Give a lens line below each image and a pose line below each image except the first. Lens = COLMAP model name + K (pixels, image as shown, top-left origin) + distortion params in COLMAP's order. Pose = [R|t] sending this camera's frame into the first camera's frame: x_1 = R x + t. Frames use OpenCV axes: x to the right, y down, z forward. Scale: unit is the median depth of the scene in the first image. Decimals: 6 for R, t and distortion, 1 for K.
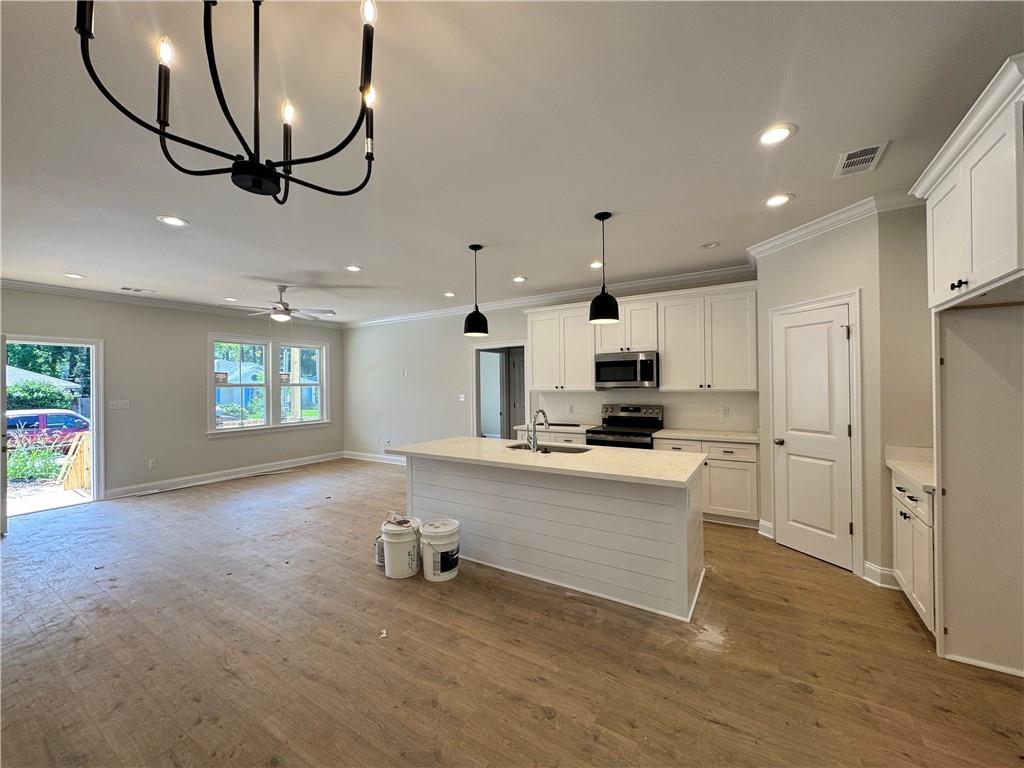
lens RADIAL K [[406.0, 0, 512.9], [0, 406.0, 378.0], [0, 0, 1]] dist [-0.003427, 0.001021]
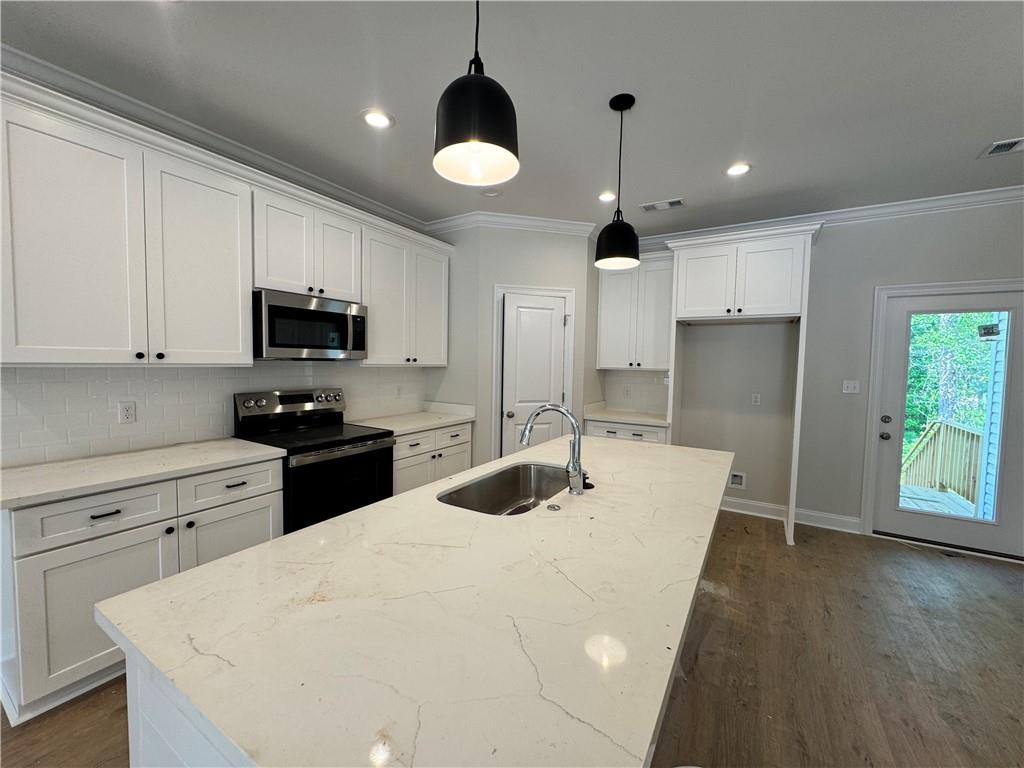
lens RADIAL K [[406.0, 0, 512.3], [0, 406.0, 382.7], [0, 0, 1]] dist [-0.003427, 0.001021]
pose [[-0.012436, -0.042268, 0.999029, -0.295521], [-0.036614, 0.998455, 0.041788, 0.022523], [-0.999252, -0.036059, -0.013965, 0.765030]]
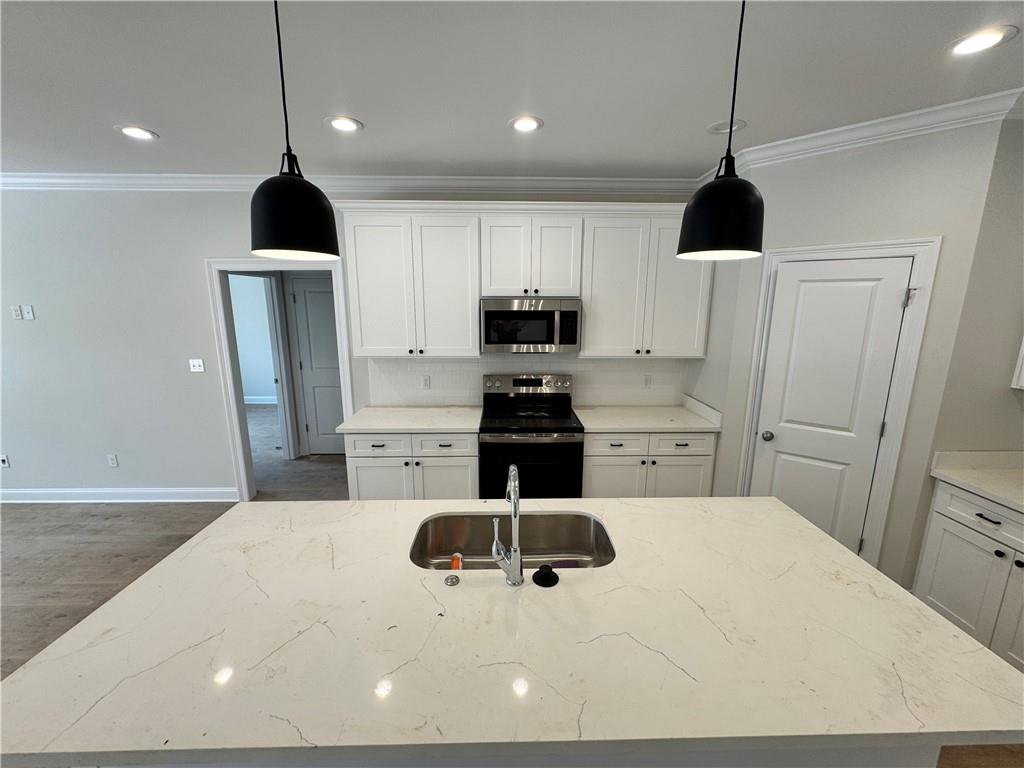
lens RADIAL K [[406.0, 0, 511.9], [0, 406.0, 382.3], [0, 0, 1]] dist [-0.003427, 0.001021]
pose [[0.834280, -0.093529, 0.543350, -0.103152], [-0.022823, 0.978803, 0.203528, -0.062863], [-0.550868, -0.182200, 0.814461, 0.504627]]
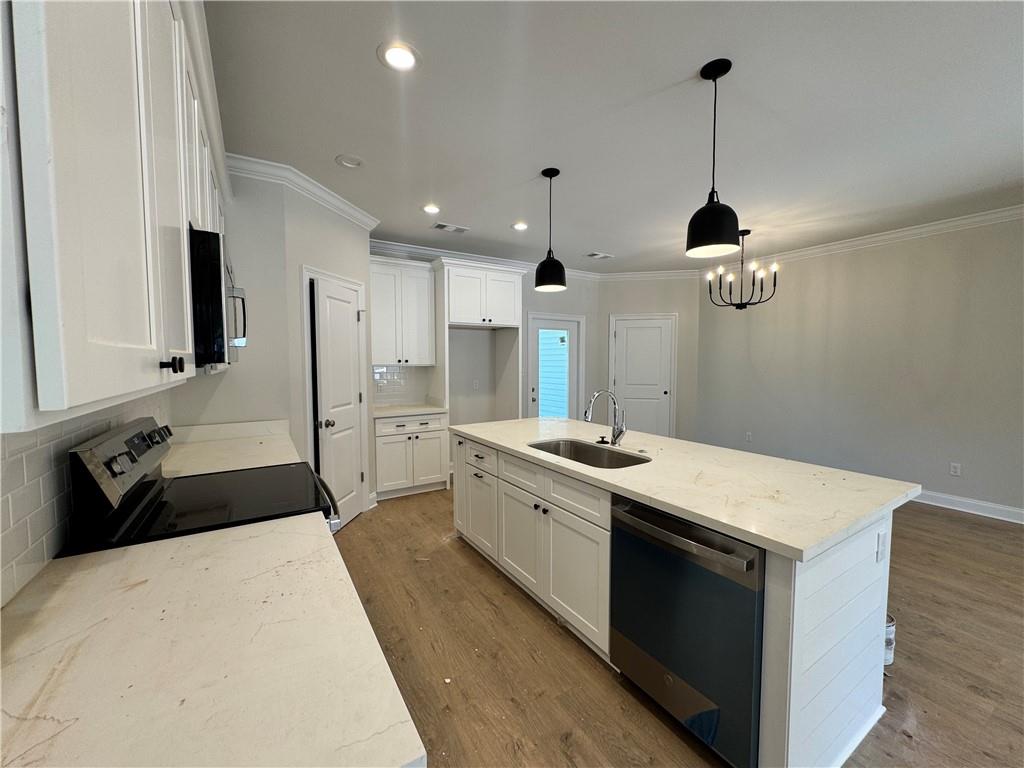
lens RADIAL K [[406.0, 0, 511.7], [0, 406.0, 382.4], [0, 0, 1]] dist [-0.003427, 0.001021]
pose [[-0.899948, -0.012459, 0.435820, -0.068236], [0.003109, 0.999383, 0.034991, 0.027393], [-0.435987, 0.032845, -0.899353, 1.225646]]
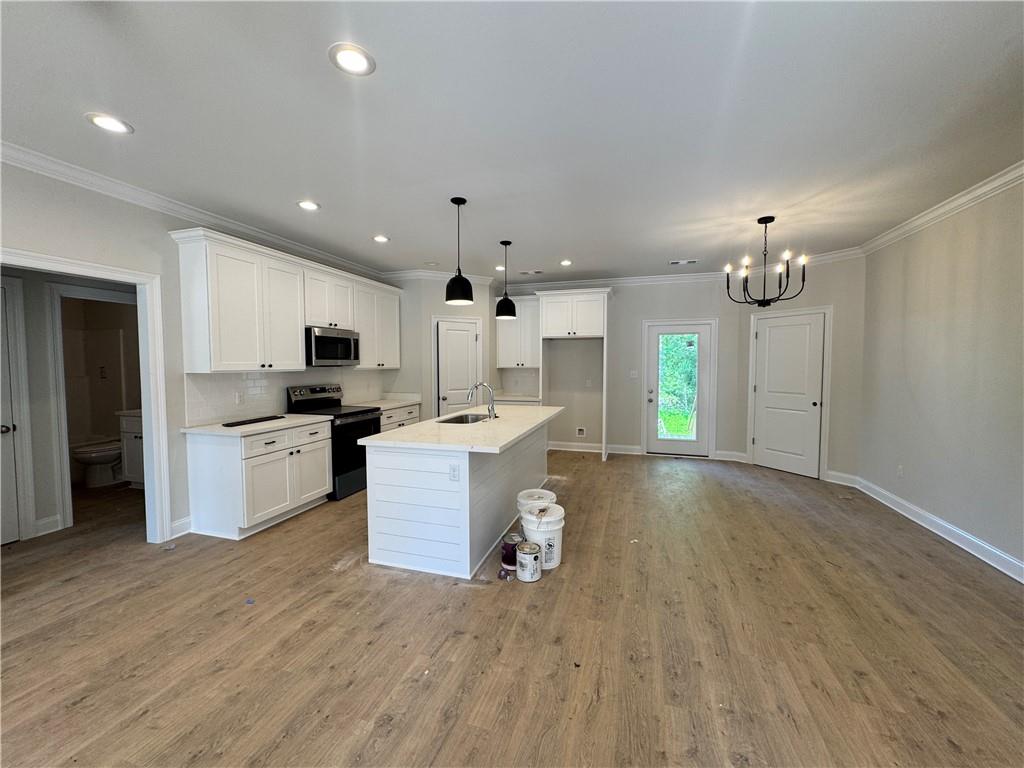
lens RADIAL K [[406.0, 0, 512.0], [0, 406.0, 382.7], [0, 0, 1]] dist [-0.003427, 0.001021]
pose [[-0.258090, -0.034900, 0.965490, -0.759409], [-0.012487, 0.999384, 0.032787, 0.026800], [-0.966040, -0.003594, -0.258367, 0.876674]]
